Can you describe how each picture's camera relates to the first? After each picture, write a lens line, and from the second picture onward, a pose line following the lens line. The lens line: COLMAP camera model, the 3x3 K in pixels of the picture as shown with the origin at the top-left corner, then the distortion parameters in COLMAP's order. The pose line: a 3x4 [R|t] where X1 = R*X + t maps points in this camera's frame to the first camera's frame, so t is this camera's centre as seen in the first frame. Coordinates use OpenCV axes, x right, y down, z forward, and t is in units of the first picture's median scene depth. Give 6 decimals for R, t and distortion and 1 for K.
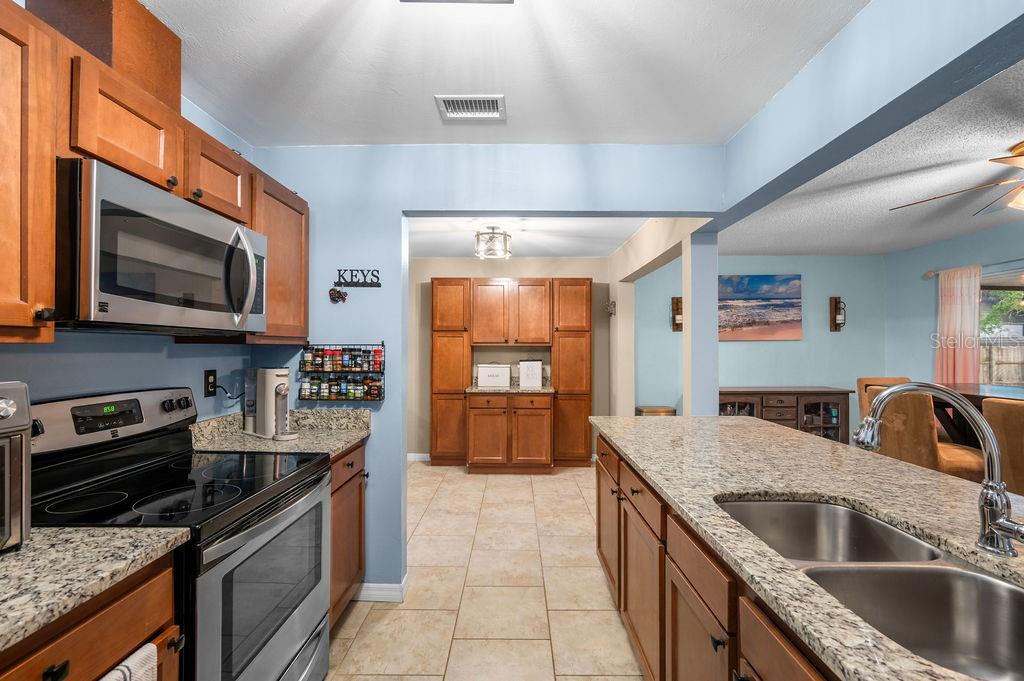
lens RADIAL K [[446.3, 0, 513.4], [0, 446.3, 343.4], [0, 0, 1]] dist [-0.001508, 0.000166]
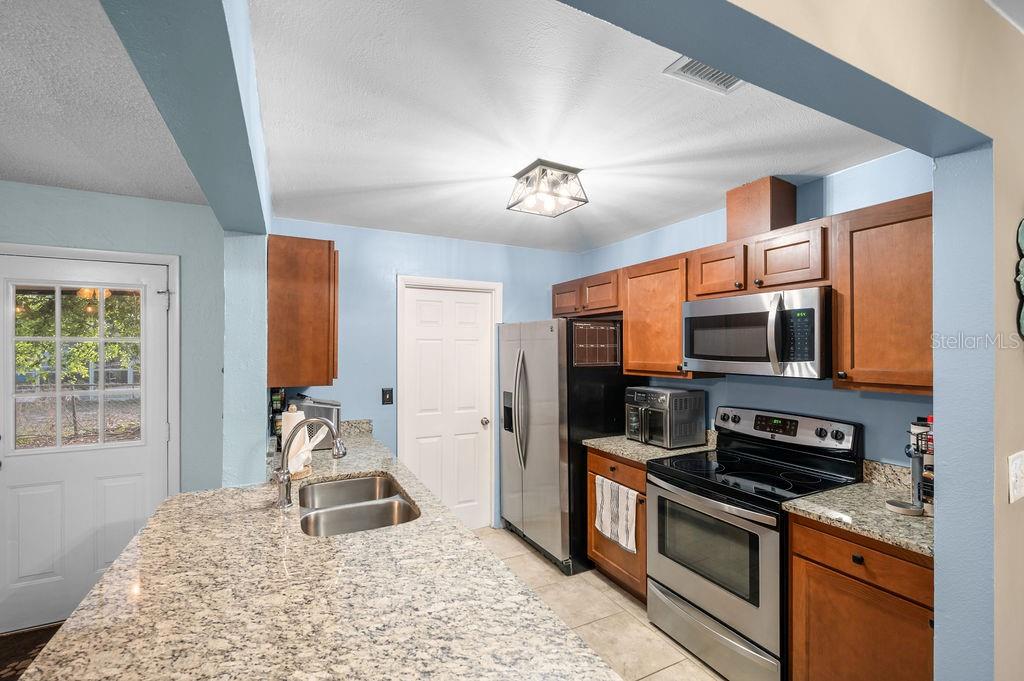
lens RADIAL K [[446.3, 0, 515.3], [0, 446.3, 348.2], [0, 0, 1]] dist [-0.001508, 0.000166]
pose [[-0.887433, 0.000614, -0.460937, 0.436241], [0.004147, 0.999969, -0.006652, -0.071476], [0.460919, -0.007815, -0.887408, 1.244398]]
